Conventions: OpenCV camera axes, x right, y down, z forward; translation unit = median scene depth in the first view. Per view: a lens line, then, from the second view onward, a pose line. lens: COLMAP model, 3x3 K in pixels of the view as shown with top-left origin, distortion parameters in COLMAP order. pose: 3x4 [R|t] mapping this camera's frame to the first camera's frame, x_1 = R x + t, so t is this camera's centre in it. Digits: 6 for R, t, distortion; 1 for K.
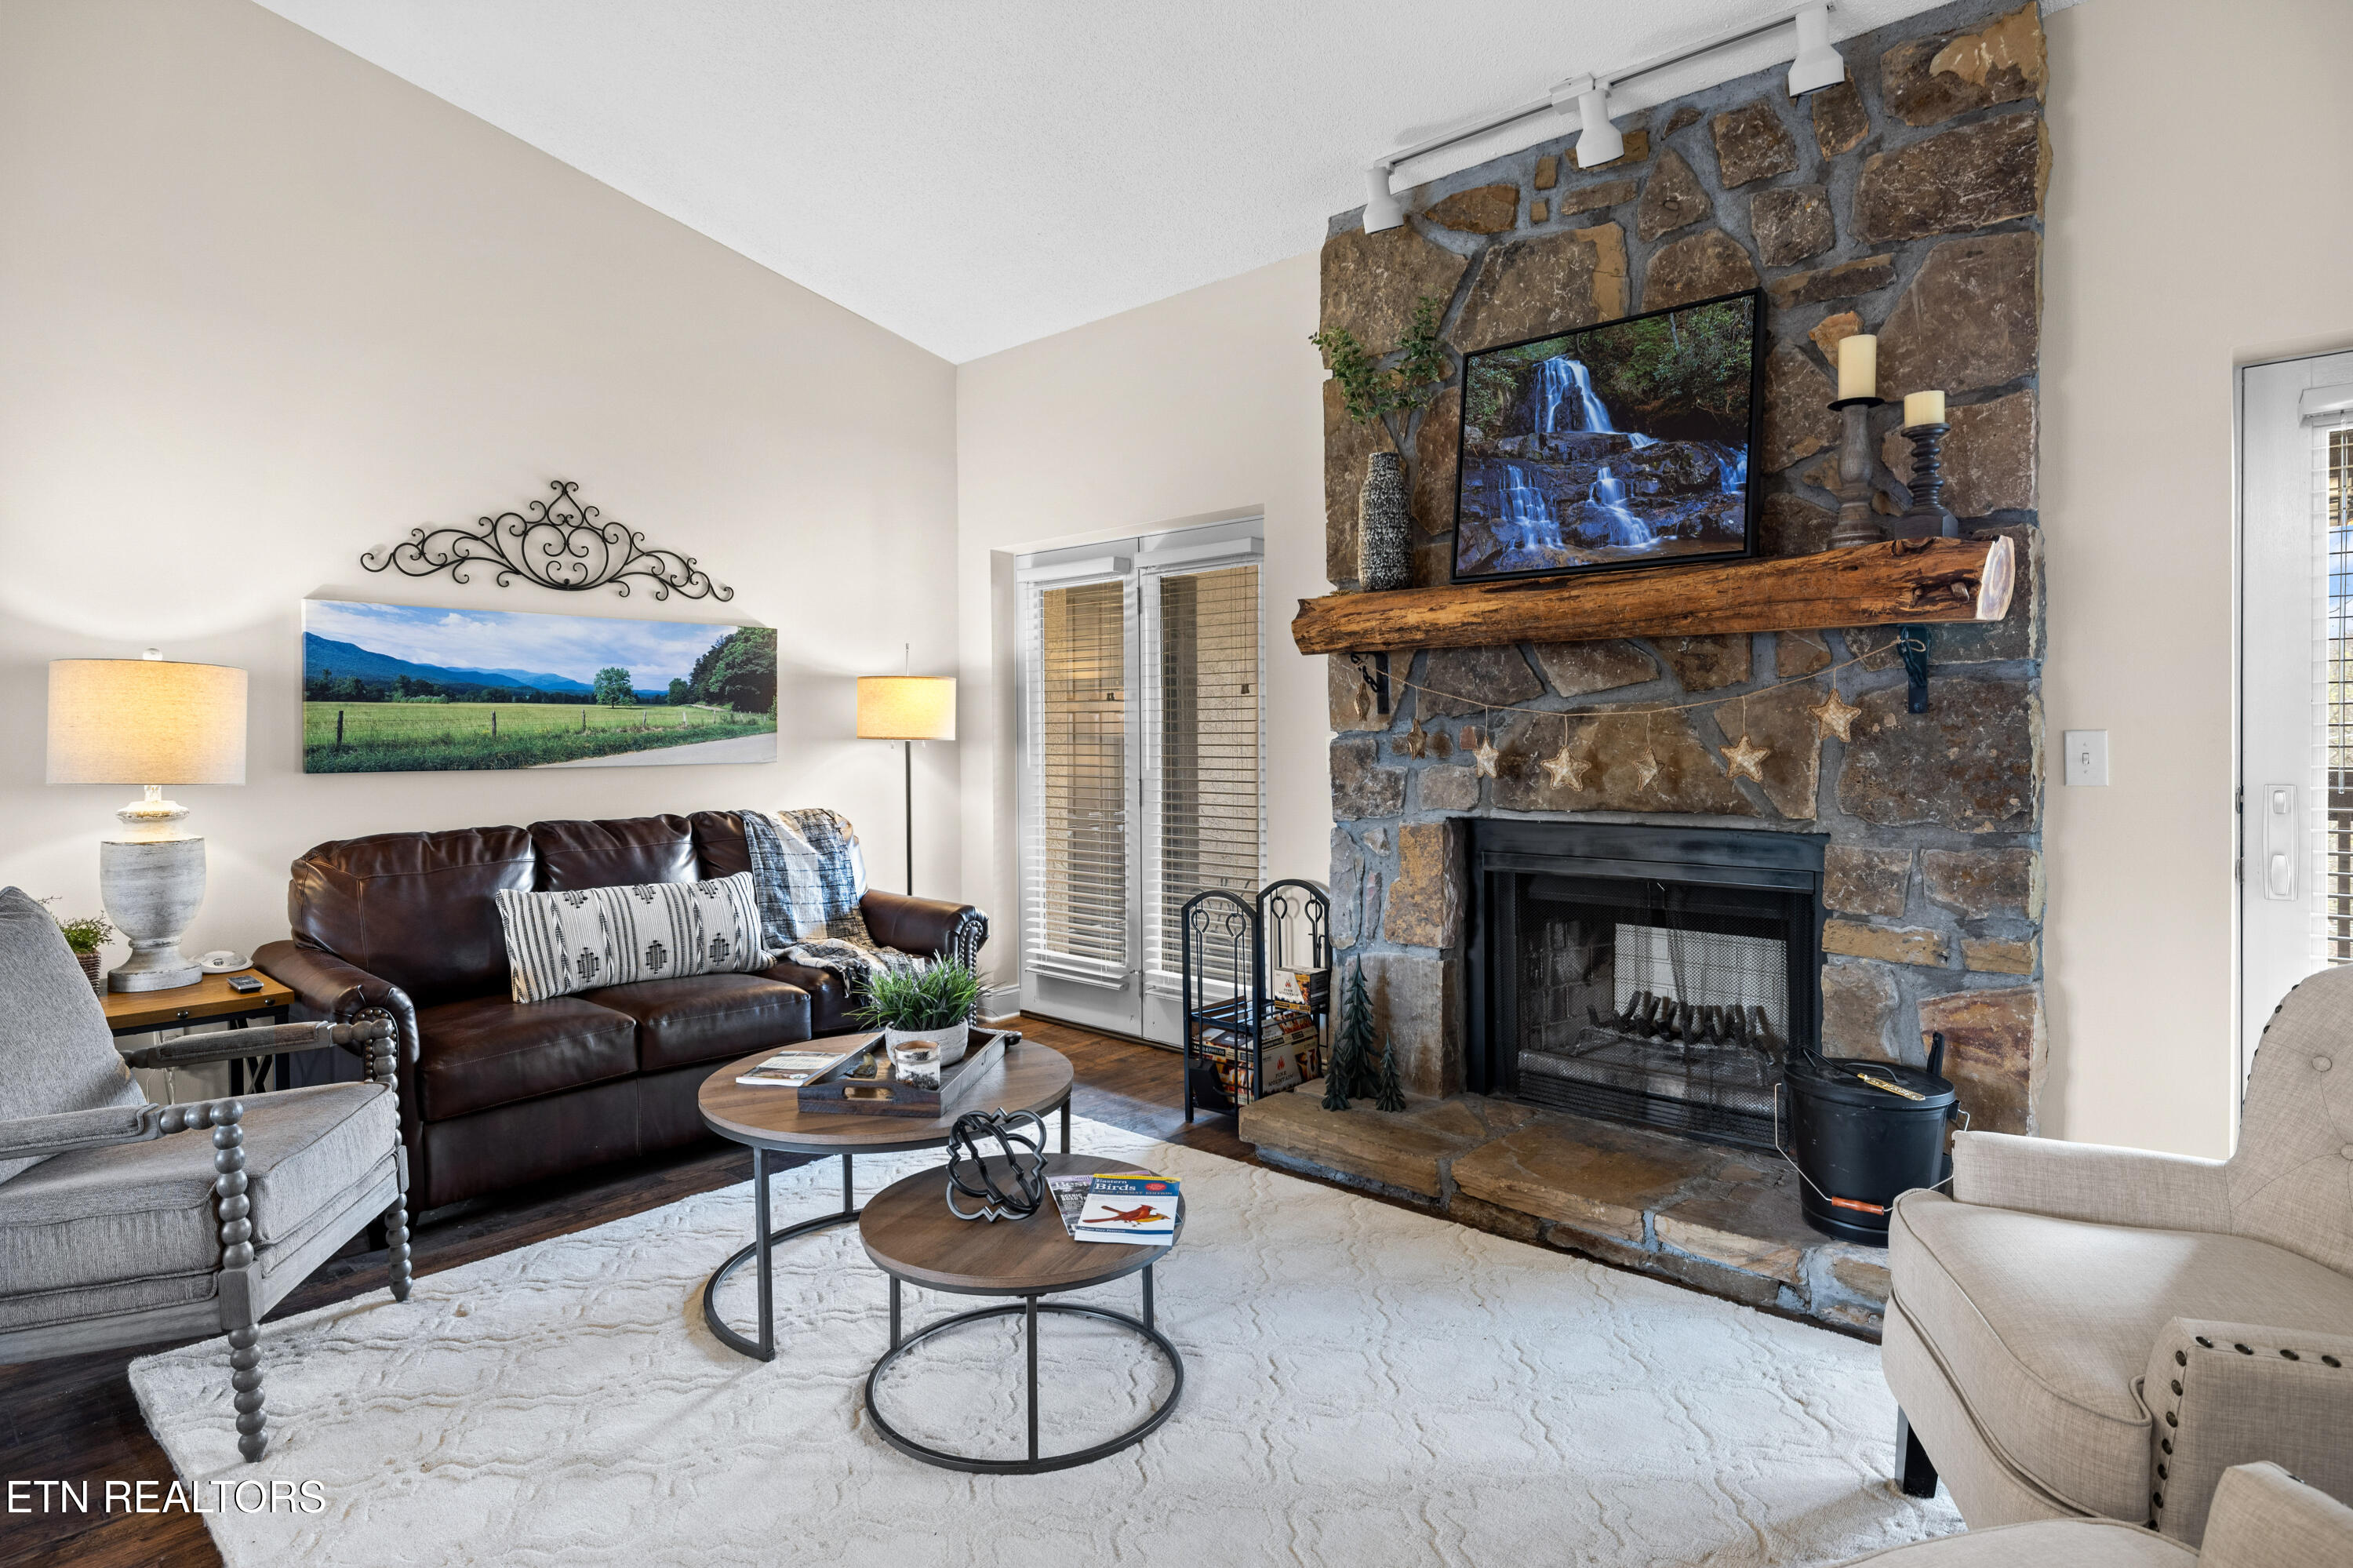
lens RADIAL K [[1232.9, 0, 1189.8], [0, 1232.9, 750.3], [0, 0, 1]] dist [-0.005616, -0.001251]
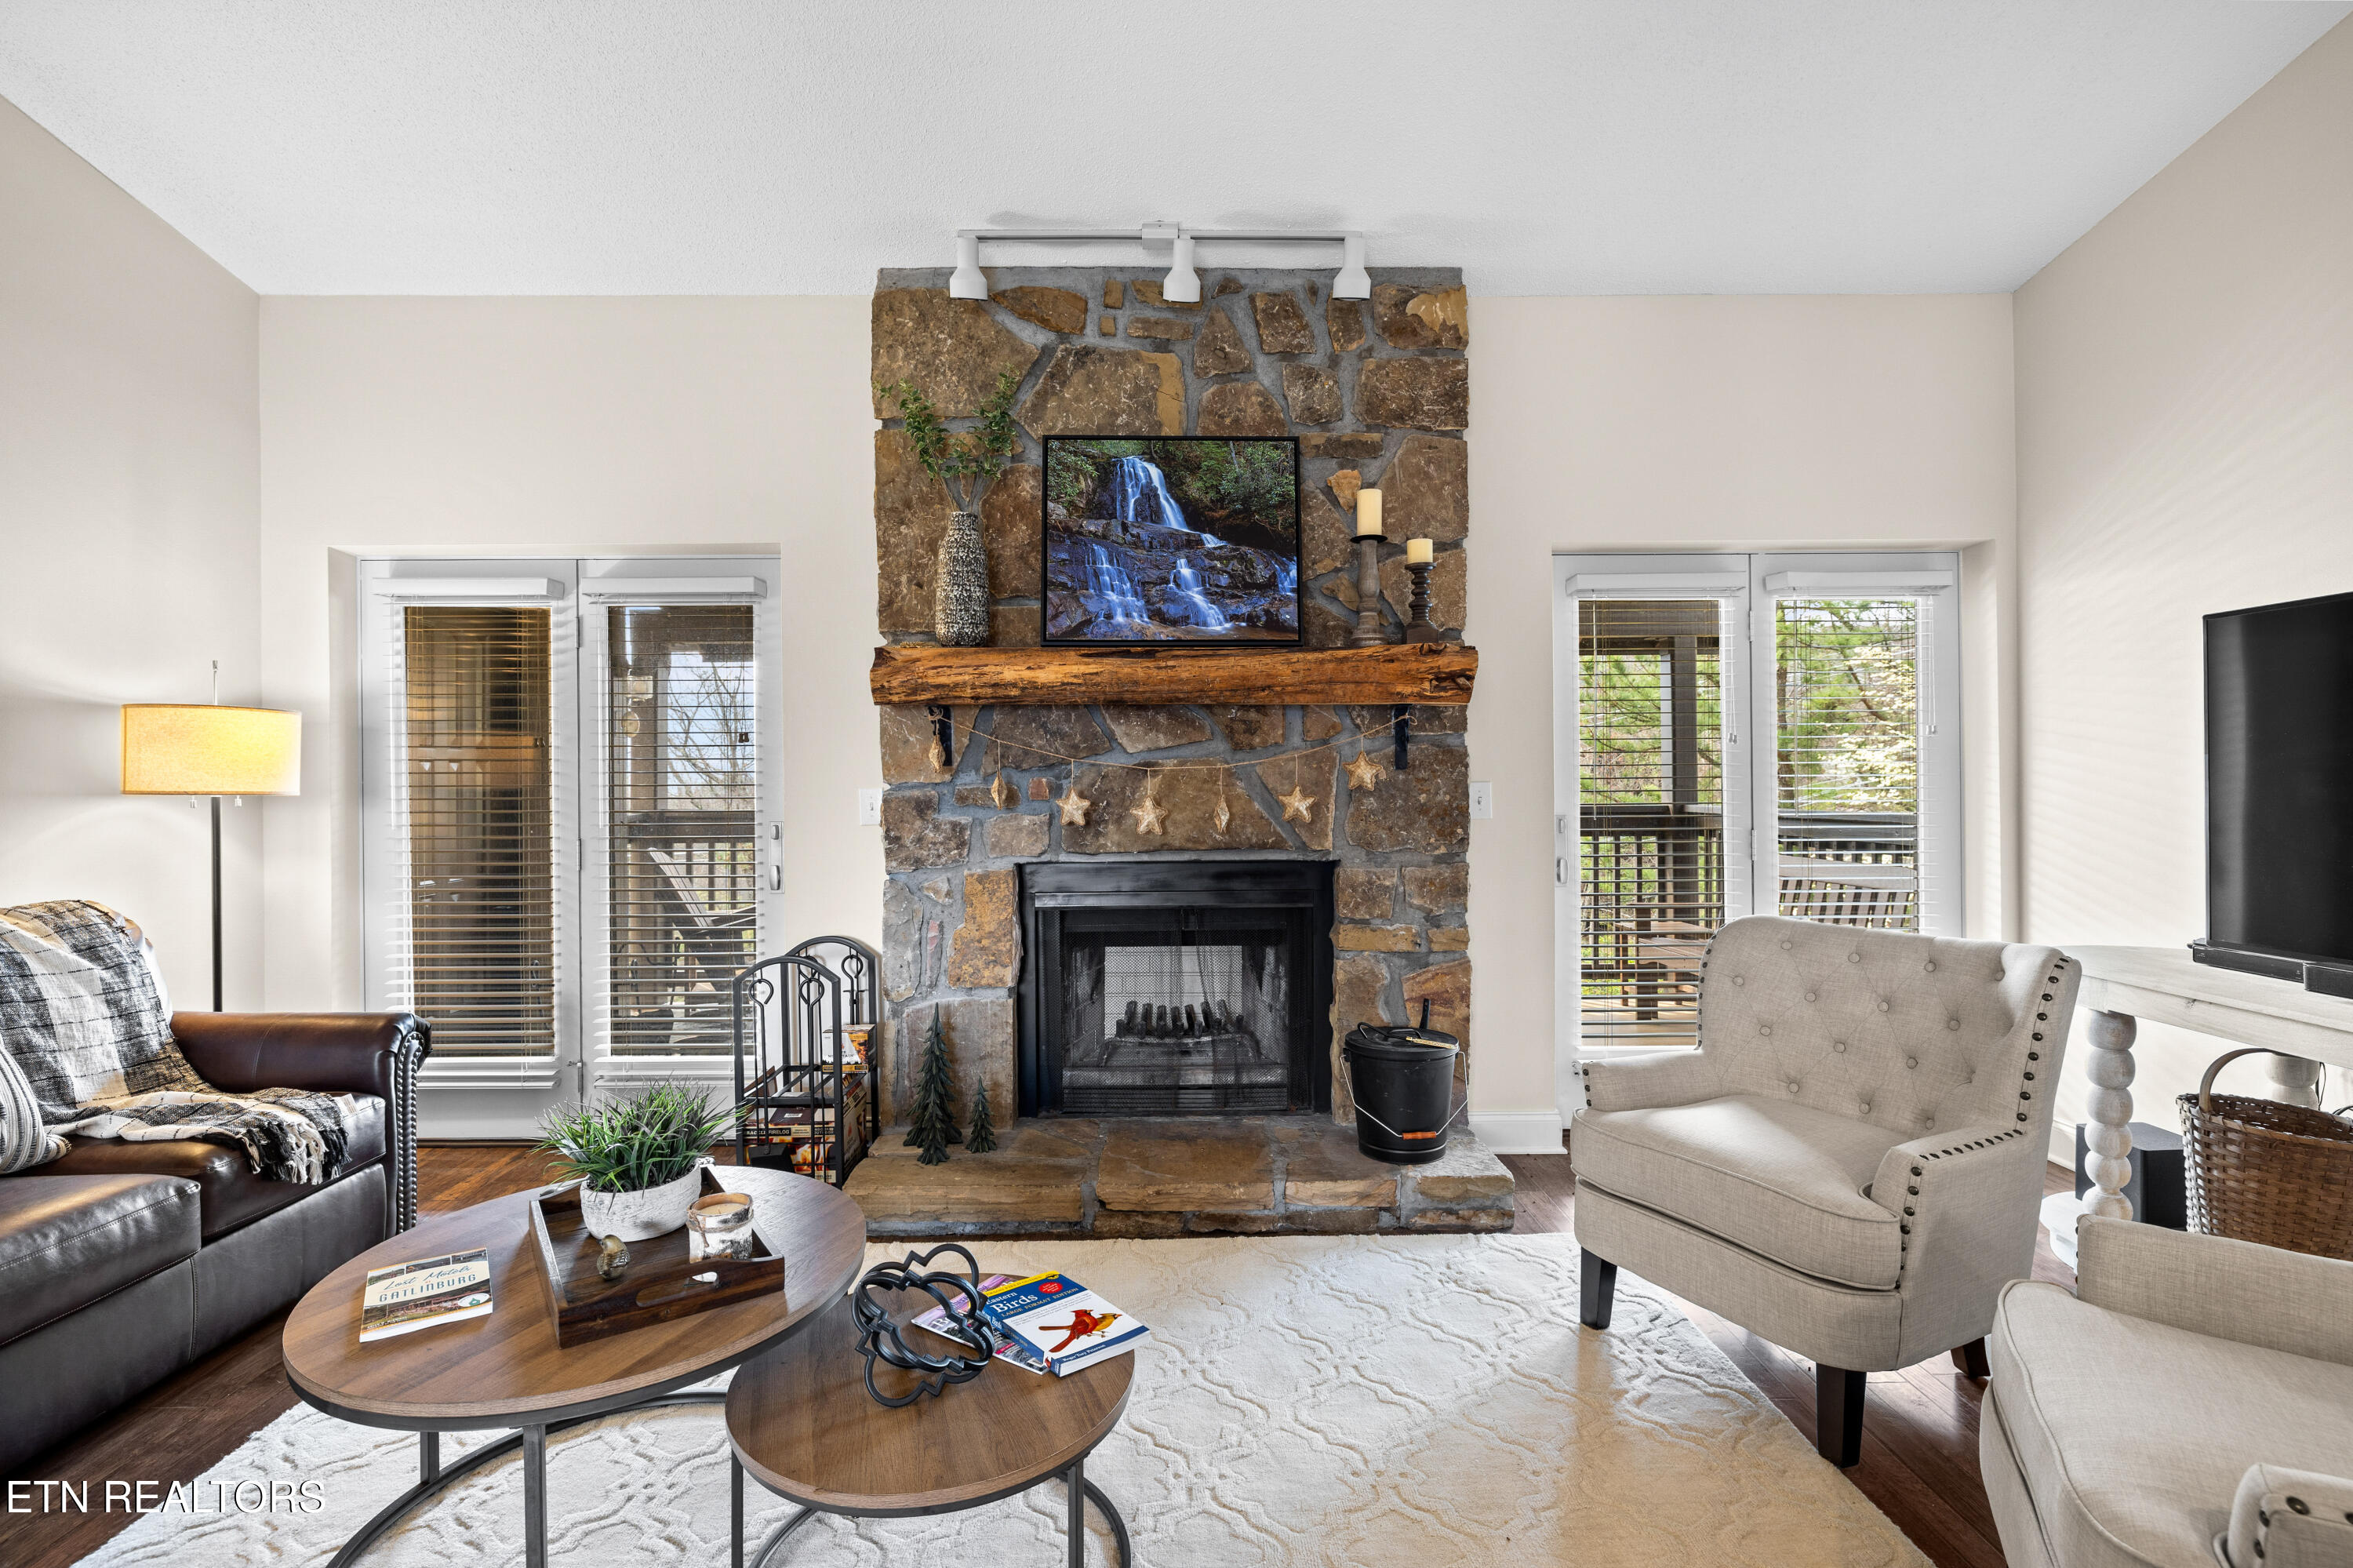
lens RADIAL K [[1054.1, 0, 1179.9], [0, 1054.1, 781.2], [0, 0, 1]] dist [-0.009554, 0.000860]
pose [[0.735352, 0.000579, 0.677685, -0.329366], [0.011105, 0.999855, -0.012904, -0.003655], [-0.677594, 0.017015, 0.735239, 0.249516]]
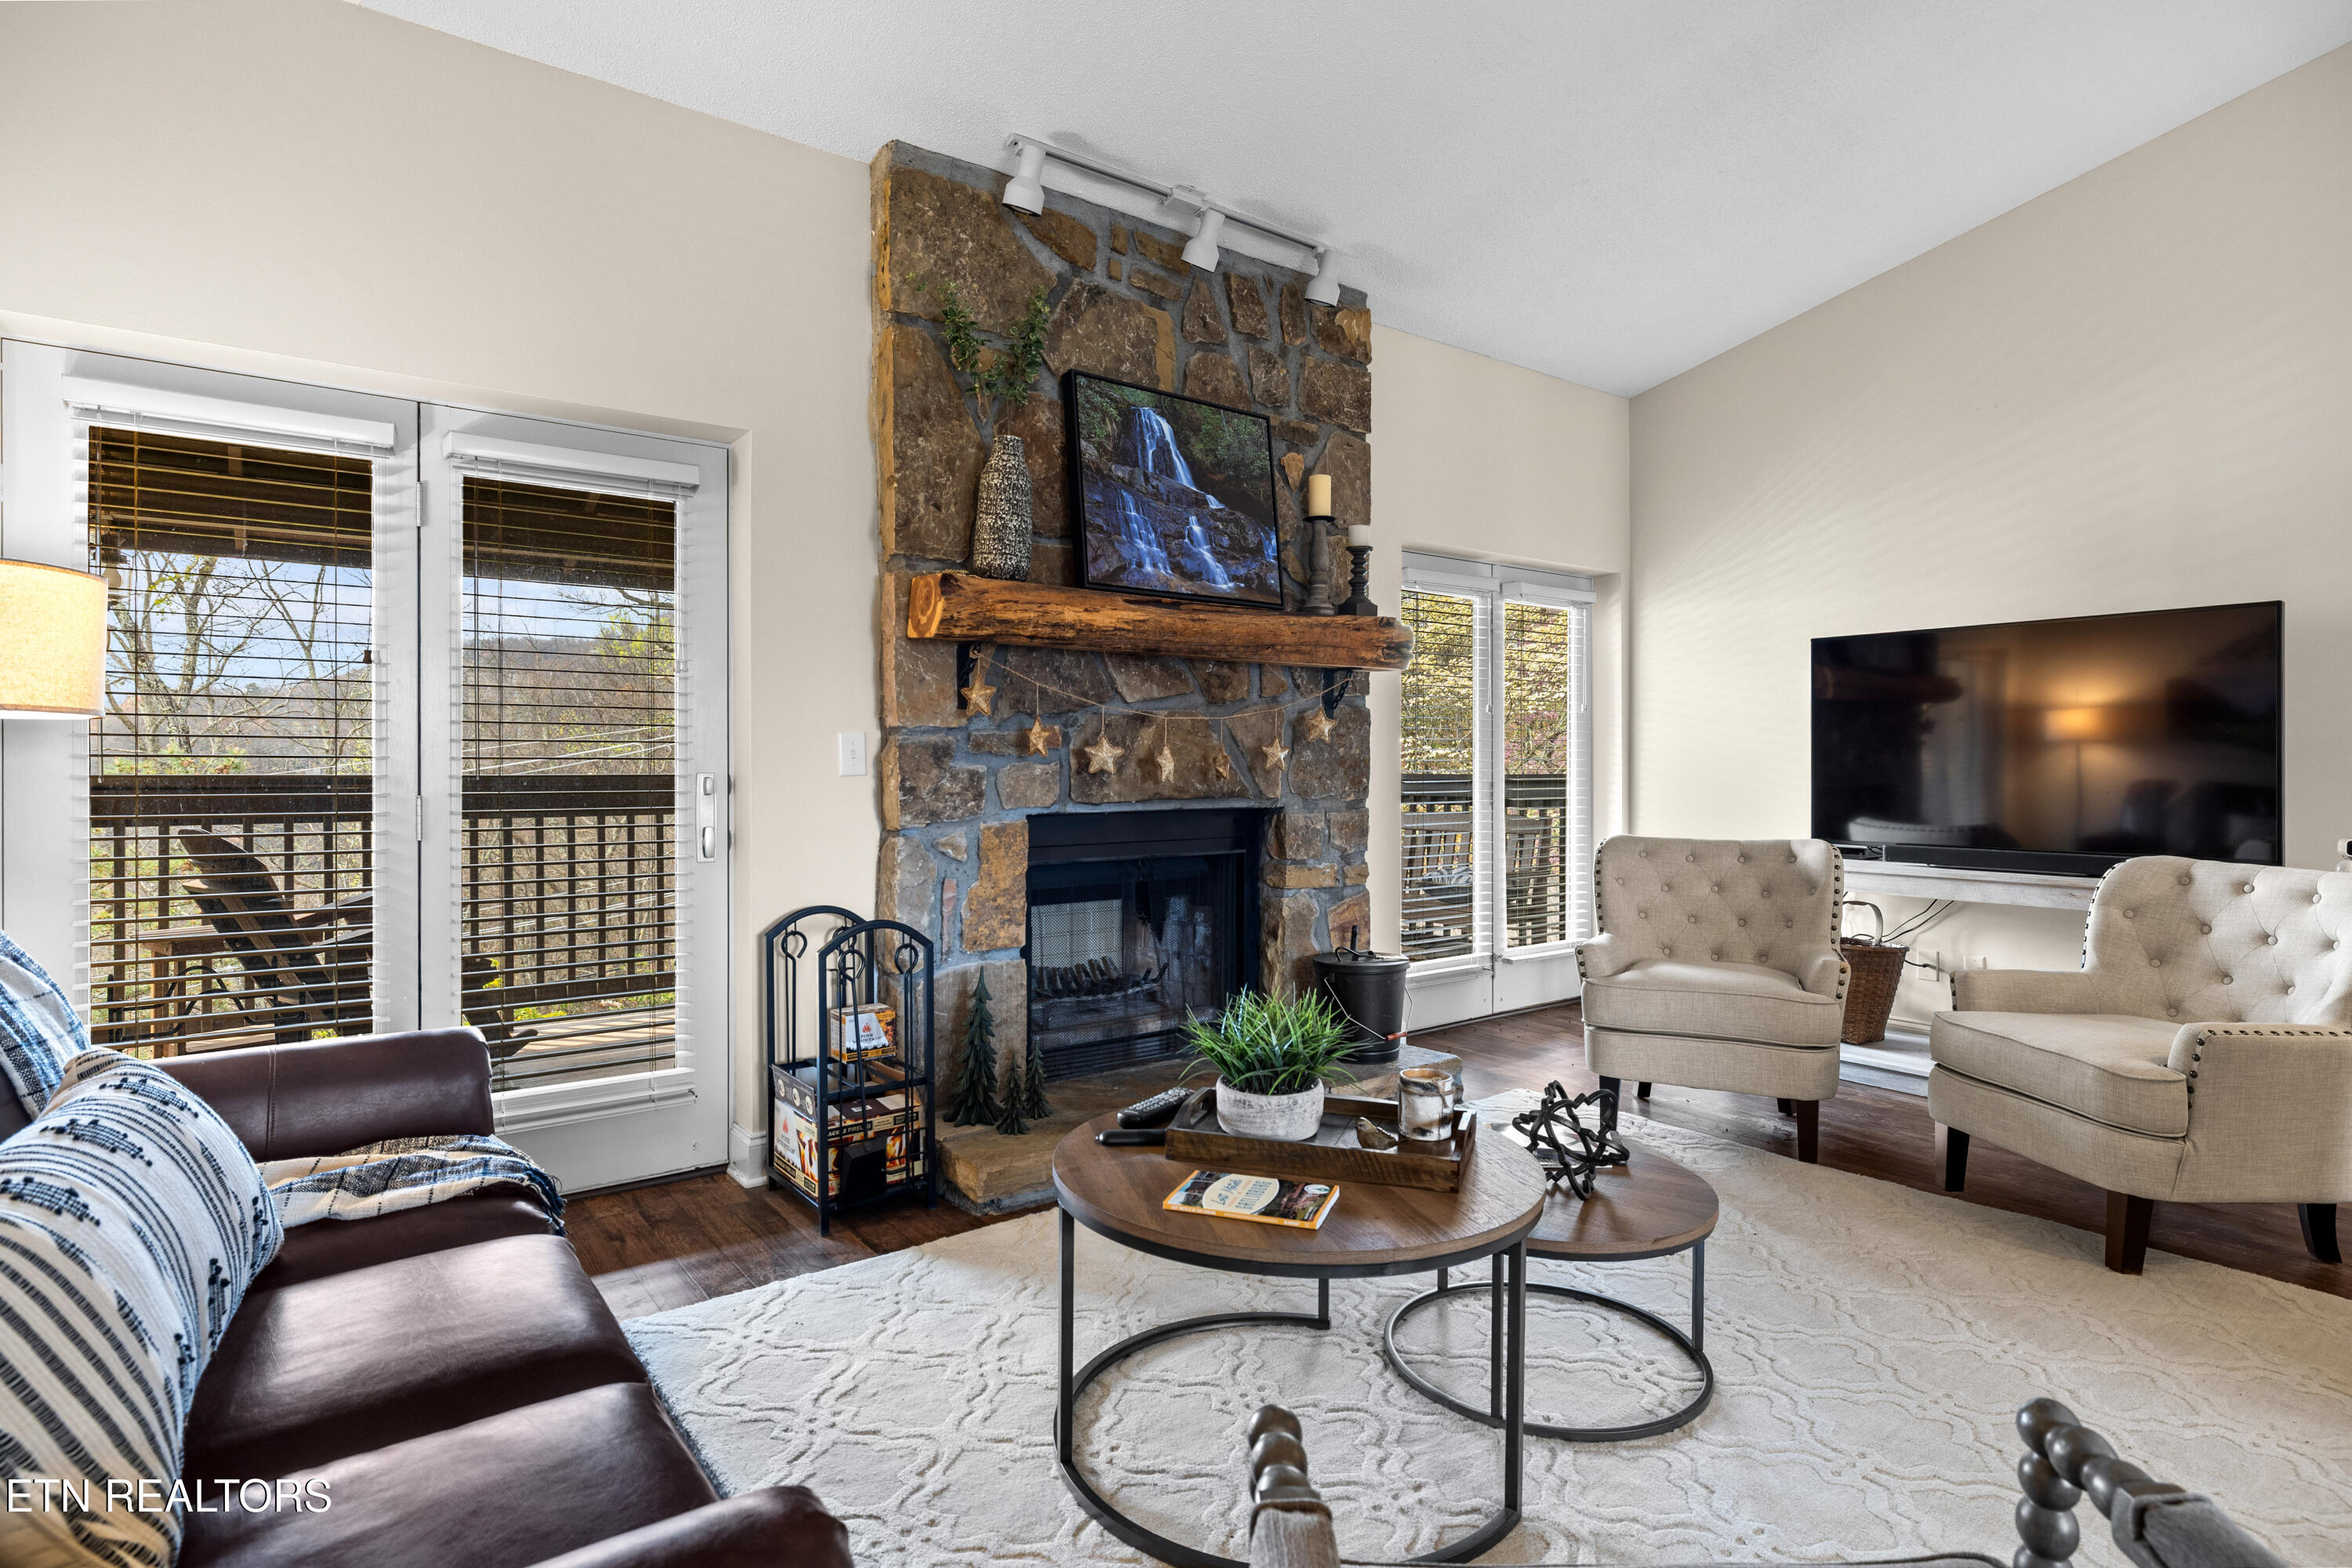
lens RADIAL K [[1188.3, 0, 1180.7], [0, 1188.3, 765.4], [0, 0, 1]] dist [-0.006542, 0.001499]
pose [[0.205894, 0.004522, 0.978564, -0.771514], [0.011286, 0.999912, -0.006995, 0.023840], [-0.978509, 0.012484, 0.205825, 0.731481]]
